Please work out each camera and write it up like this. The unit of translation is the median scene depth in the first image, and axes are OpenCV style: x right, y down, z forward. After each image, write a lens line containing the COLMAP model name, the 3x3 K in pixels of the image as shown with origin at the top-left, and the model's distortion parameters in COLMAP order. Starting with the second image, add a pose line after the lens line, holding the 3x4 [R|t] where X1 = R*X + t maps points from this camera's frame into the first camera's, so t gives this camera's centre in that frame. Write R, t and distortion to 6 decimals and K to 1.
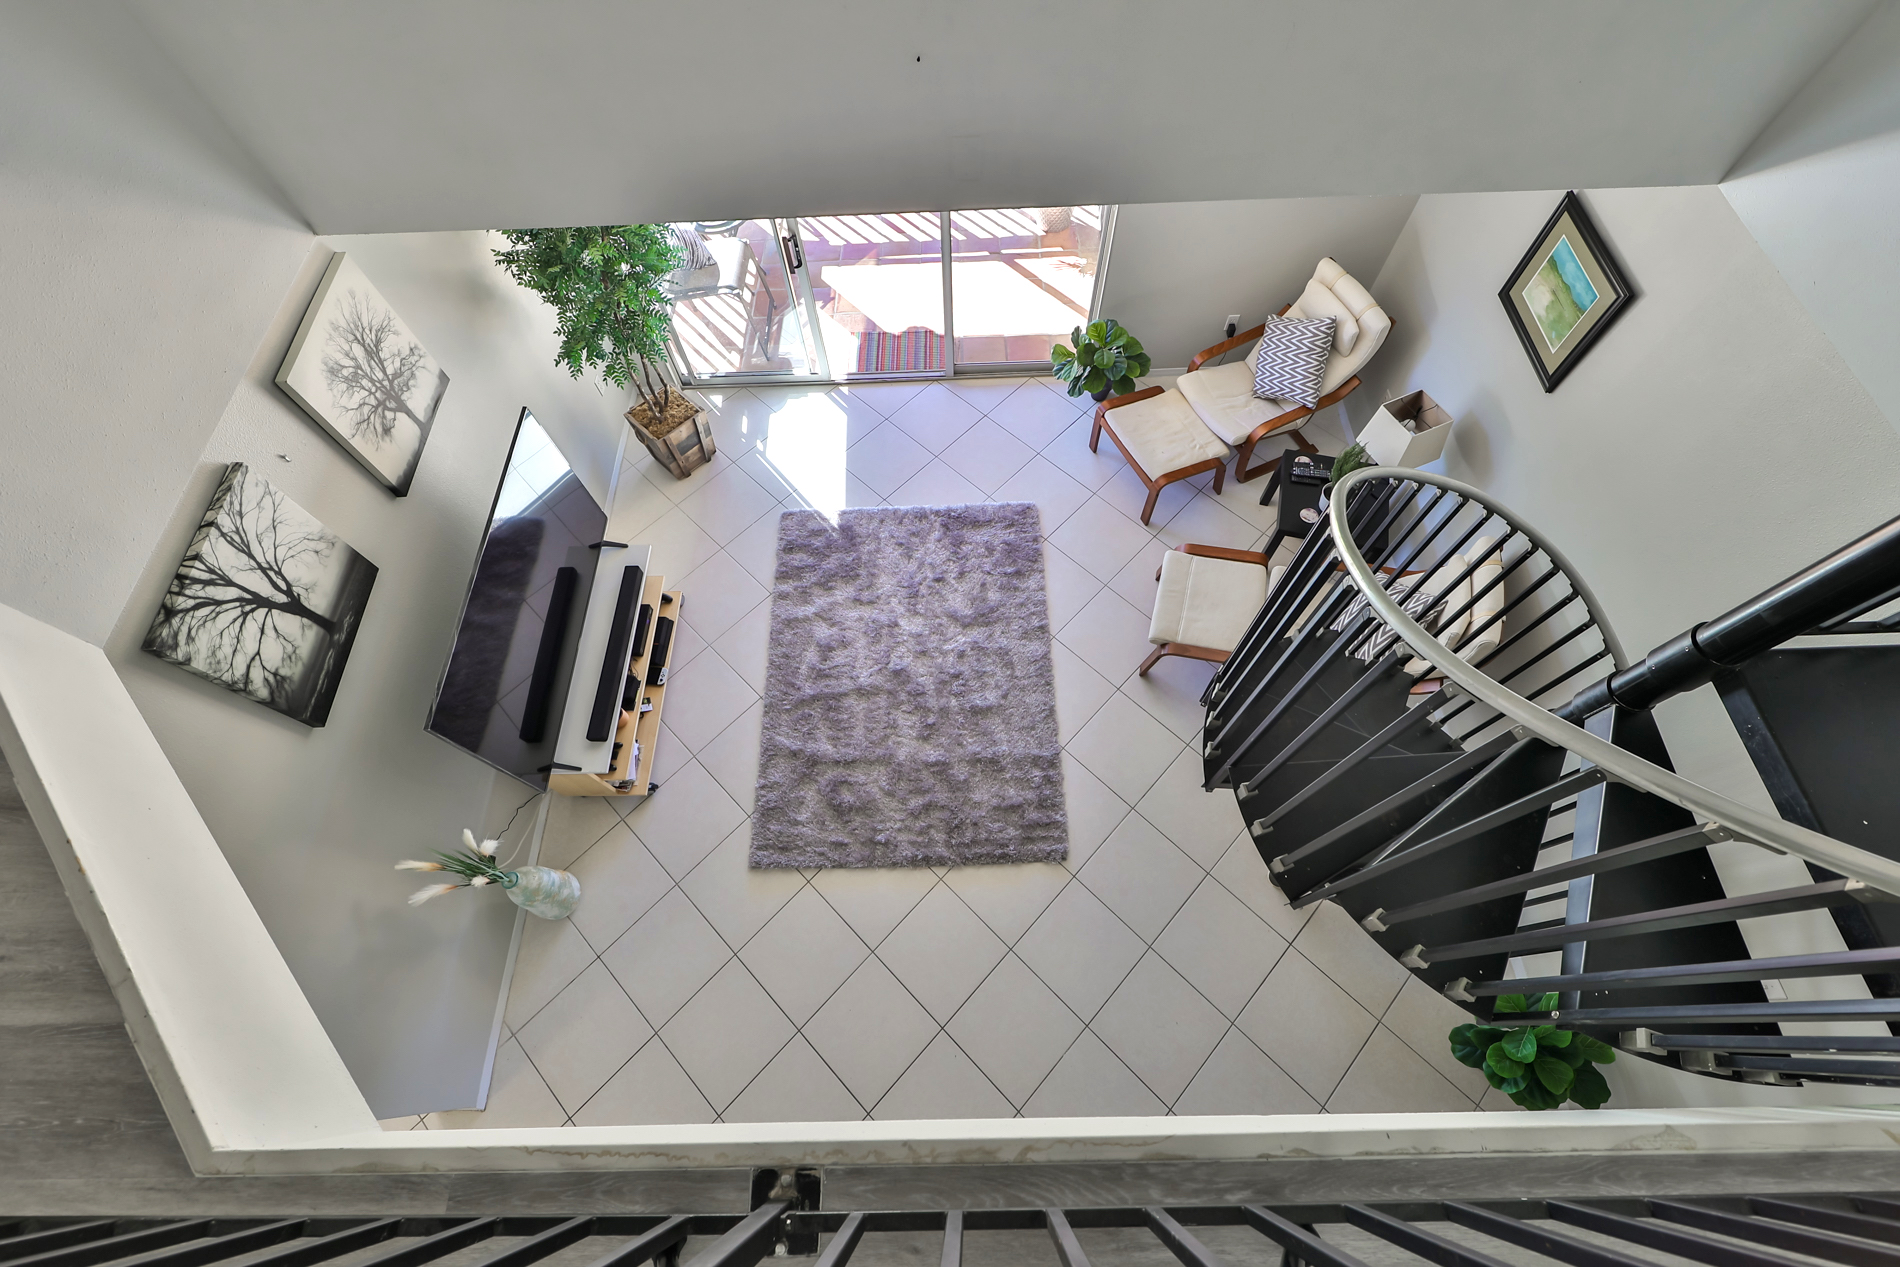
lens RADIAL K [[783.7, 0, 948.3], [0, 783.7, 625.8], [0, 0, 1]] dist [0.000511, 0.000038]
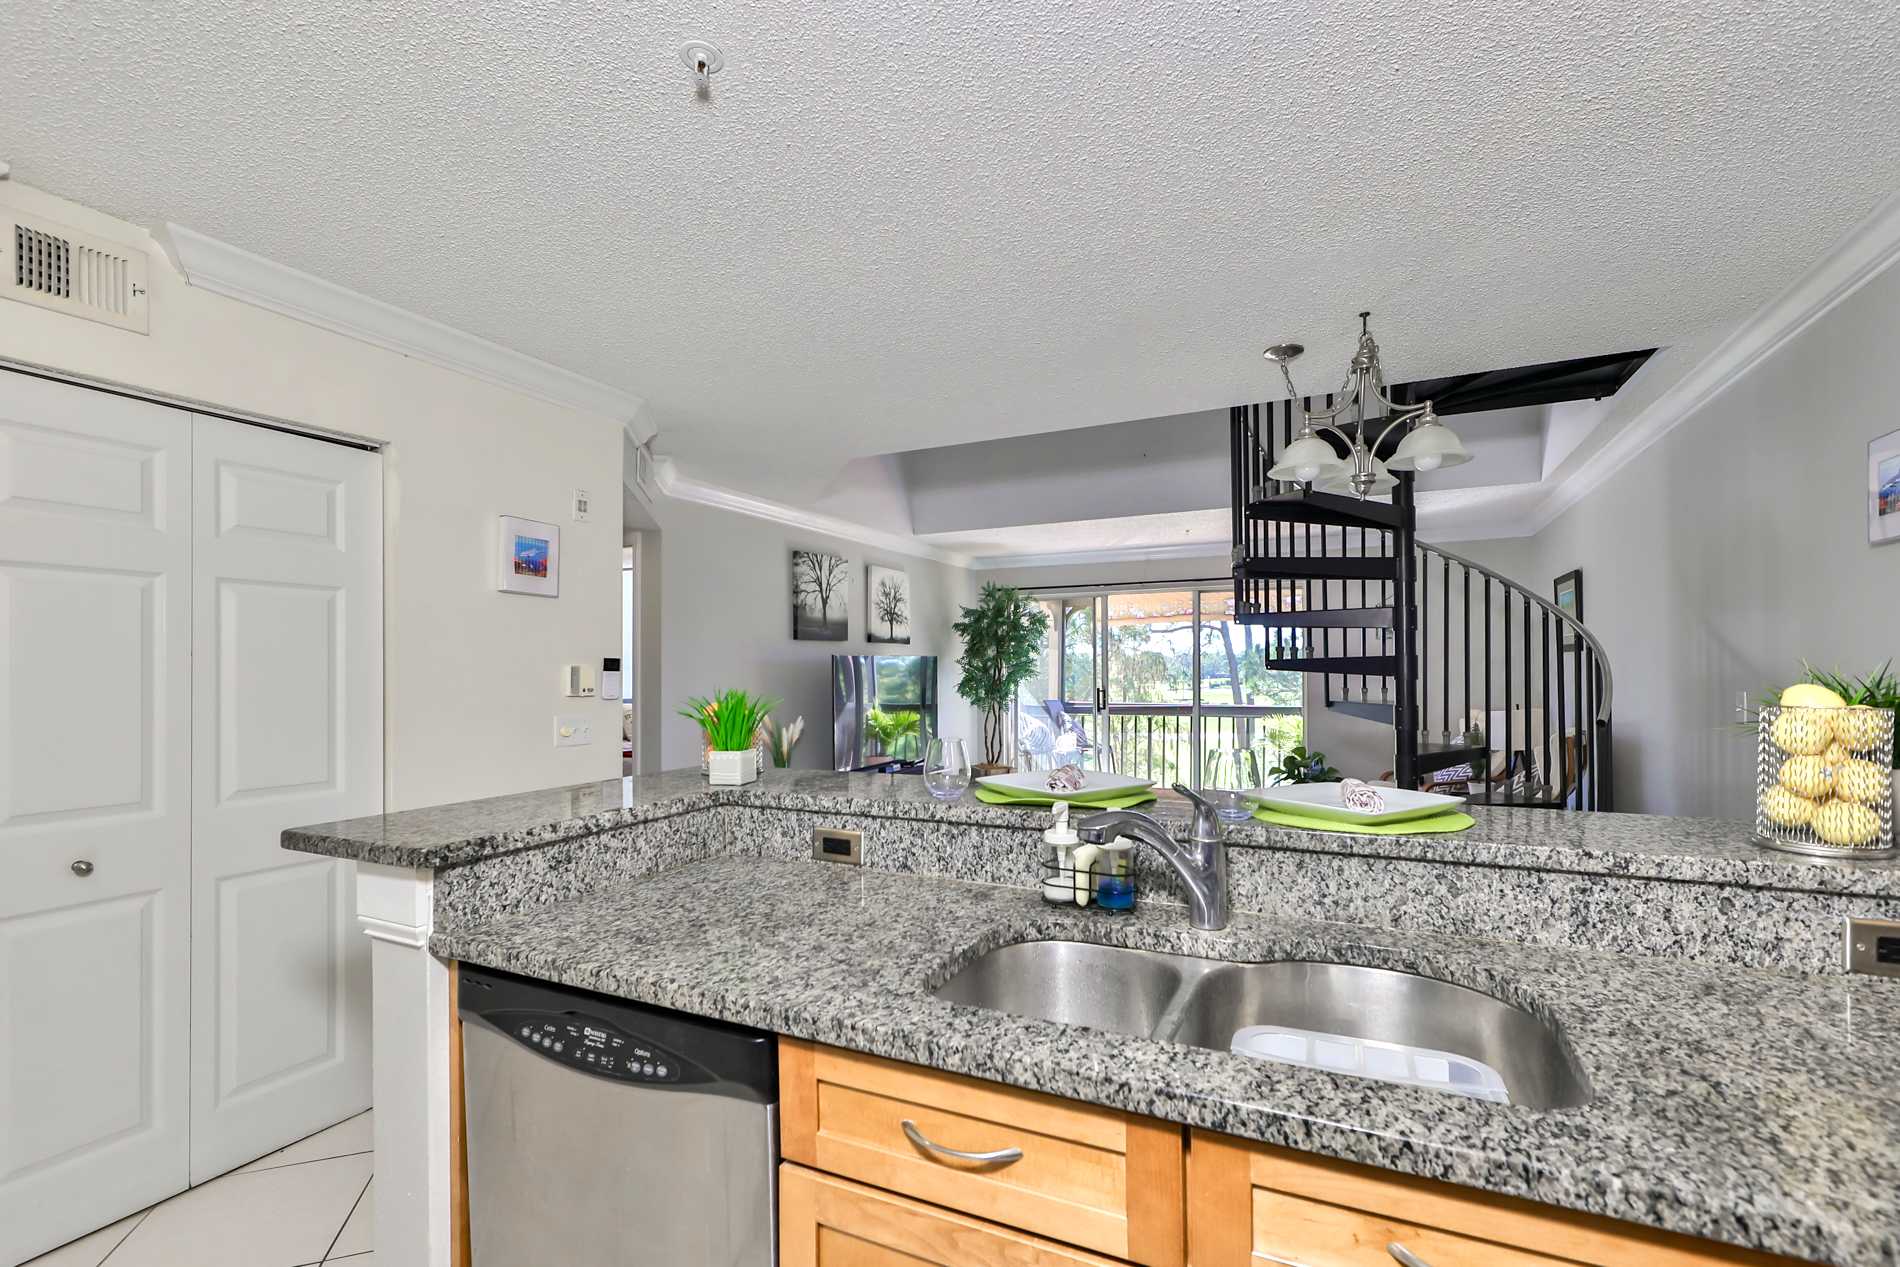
lens RADIAL K [[816.1, 0, 989.3], [0, 816.1, 662.3], [0, 0, 1]] dist [-0.000964, -0.000049]
pose [[0.903565, 0.016916, -0.428117, 0.566814], [-0.388448, 0.453937, -0.801904, 1.640667], [0.180774, 0.890873, 0.416733, 0.241853]]
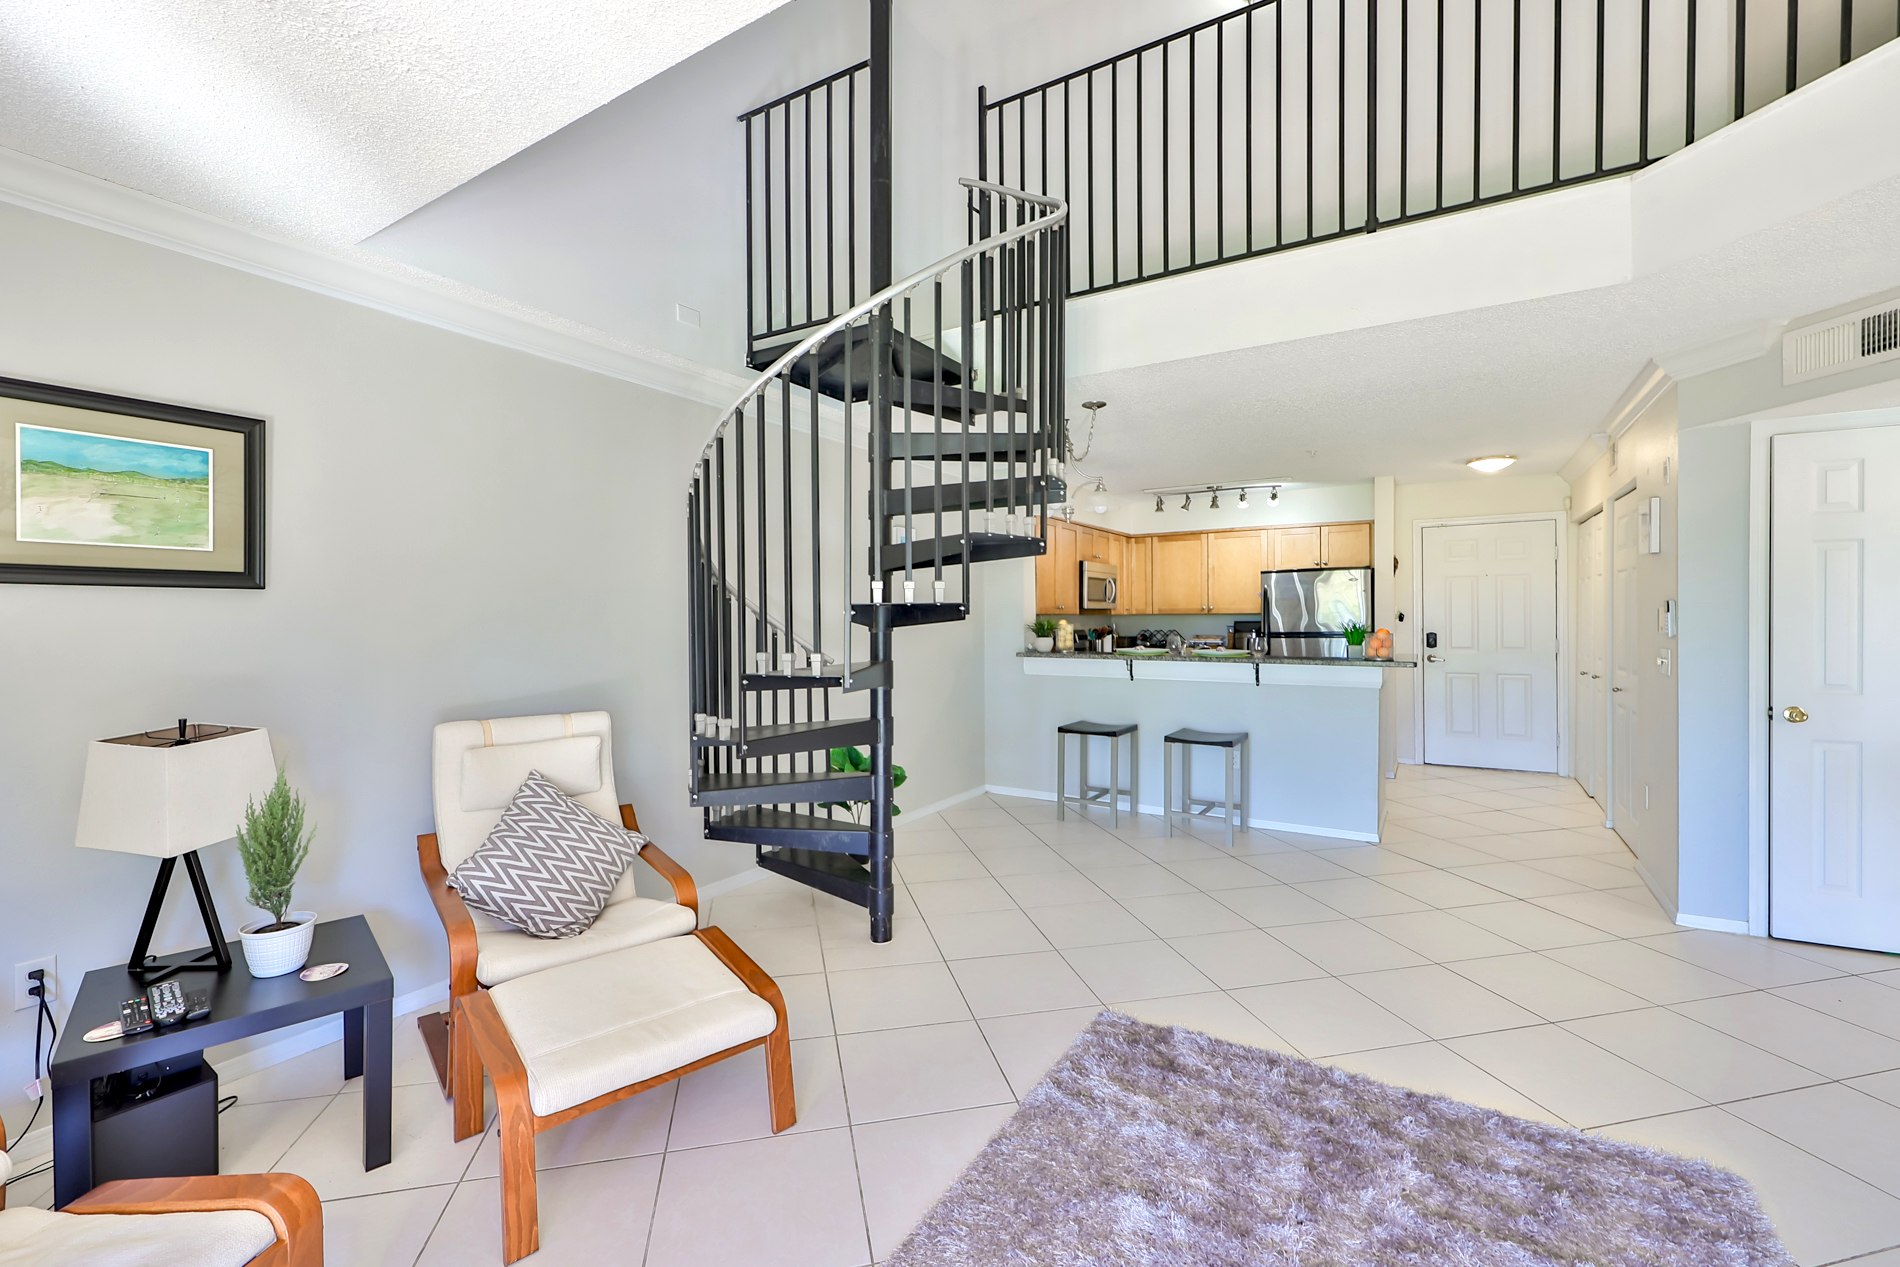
lens RADIAL K [[805.1, 0, 944.5], [0, 805.1, 617.8], [0, 0, 1]] dist [-0.000506, -0.000078]
pose [[-0.836958, 0.027975, 0.546551, -0.177492], [0.496951, 0.457143, 0.737605, -0.633451], [-0.229217, 0.888953, -0.396512, 1.442604]]
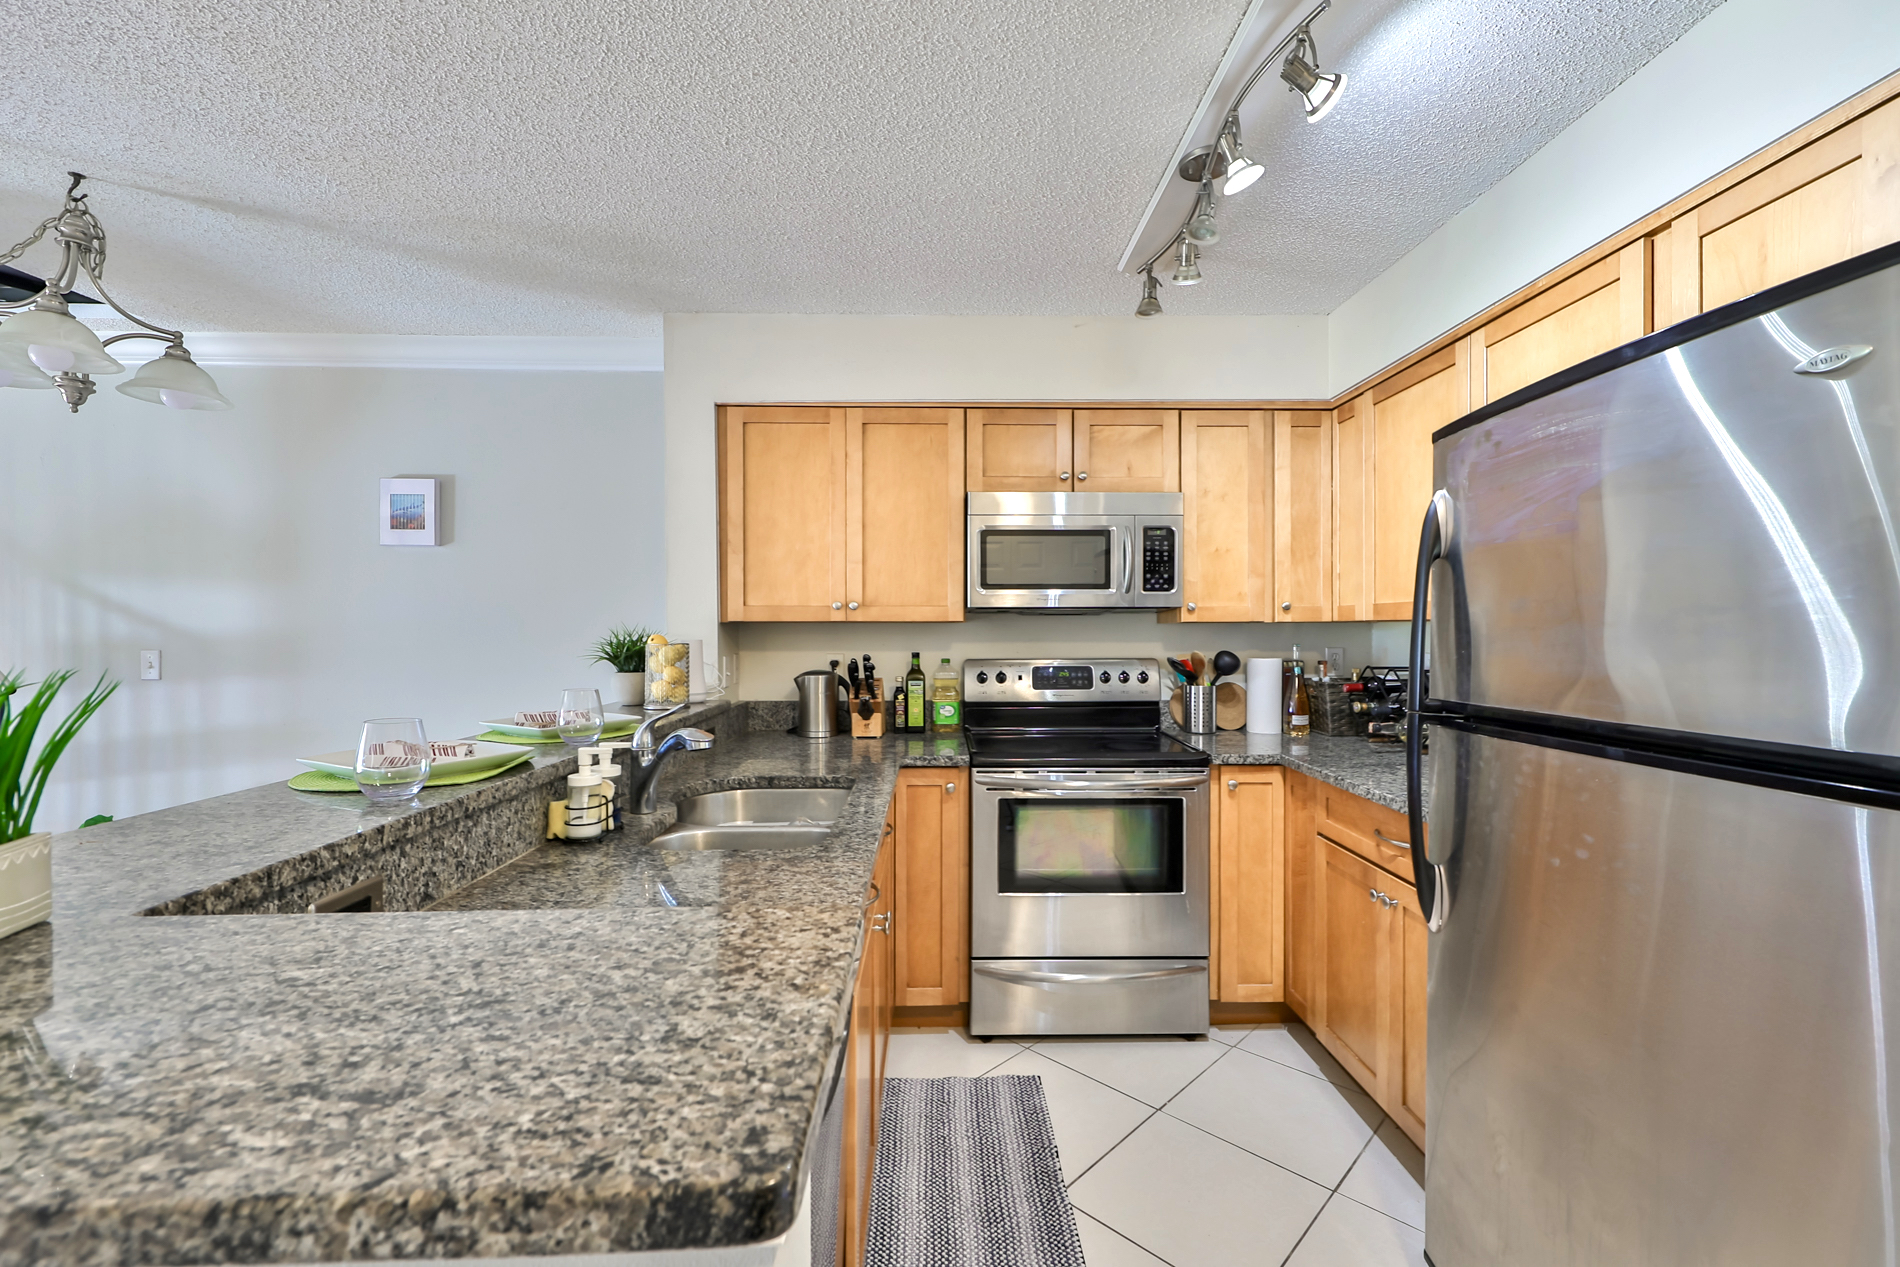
lens RADIAL K [[810.6, 0, 958.4], [0, 810.6, 629.6], [0, 0, 1]] dist [0.002199, 0.000243]
pose [[-0.001481, 0.021247, 0.999773, -0.216271], [0.888879, 0.458064, -0.008418, 1.429967], [-0.458139, 0.888665, -0.019565, 0.374920]]
